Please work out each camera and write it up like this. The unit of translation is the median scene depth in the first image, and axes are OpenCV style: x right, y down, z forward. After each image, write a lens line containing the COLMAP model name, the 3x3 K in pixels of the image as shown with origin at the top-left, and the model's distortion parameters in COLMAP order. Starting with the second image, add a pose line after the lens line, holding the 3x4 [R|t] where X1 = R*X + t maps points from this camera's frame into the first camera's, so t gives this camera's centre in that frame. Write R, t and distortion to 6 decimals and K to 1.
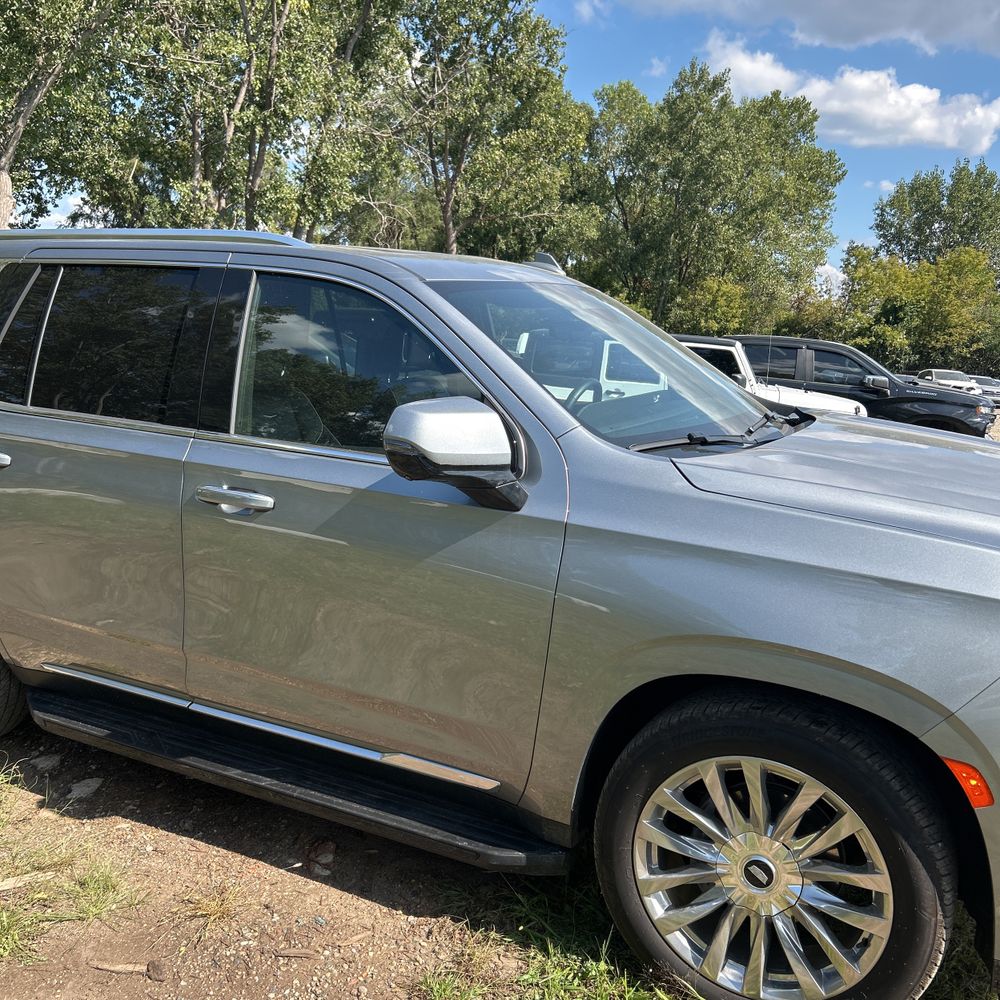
lens RADIAL K [[1025.0, 0, 500.0], [0, 1025.0, 500.0], [0, 0, 1]] dist [0.045071, -0.040038]
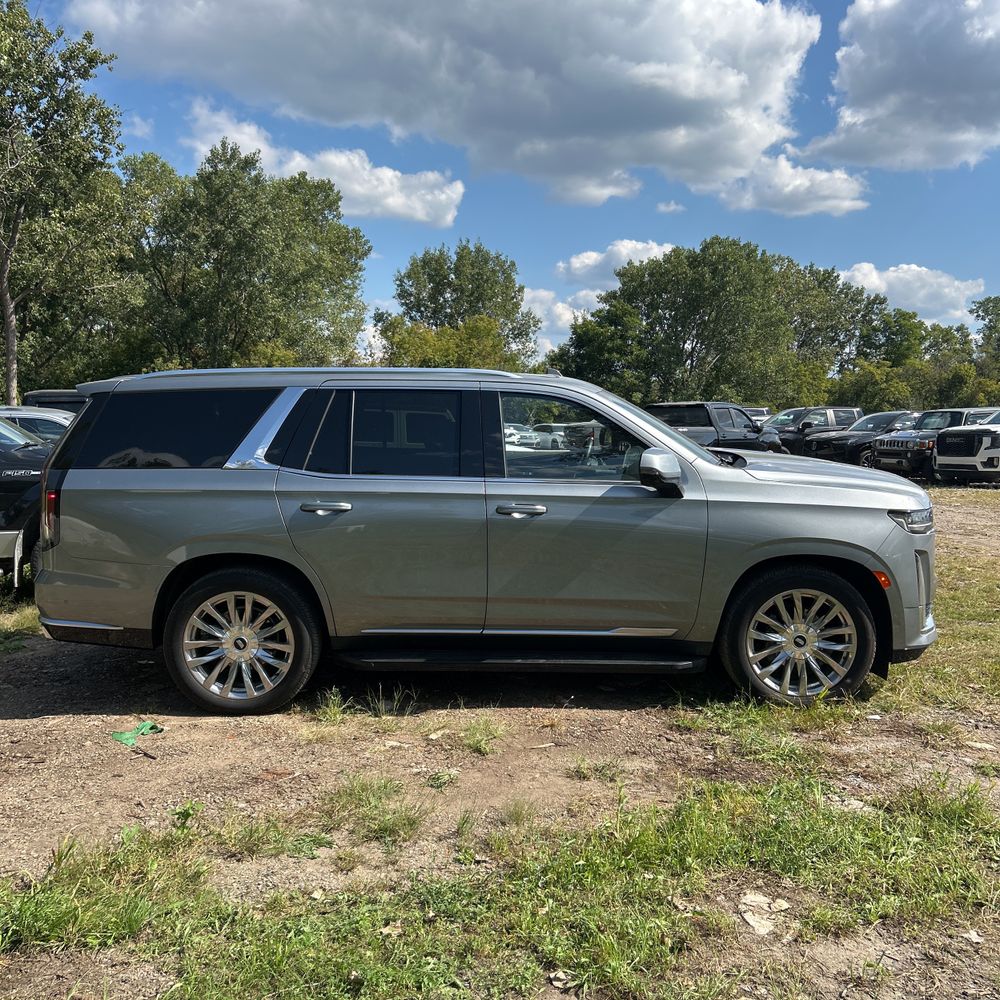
lens RADIAL K [[1030.9, 0, 512.7], [0, 1030.9, 498.7], [0, 0, 1]] dist [0.019250, -0.037825]
pose [[0.888954, -0.088137, 0.449436, -1.236403], [0.114640, 0.992890, -0.032039, 0.041647], [-0.443416, 0.080005, 0.892738, -0.746203]]
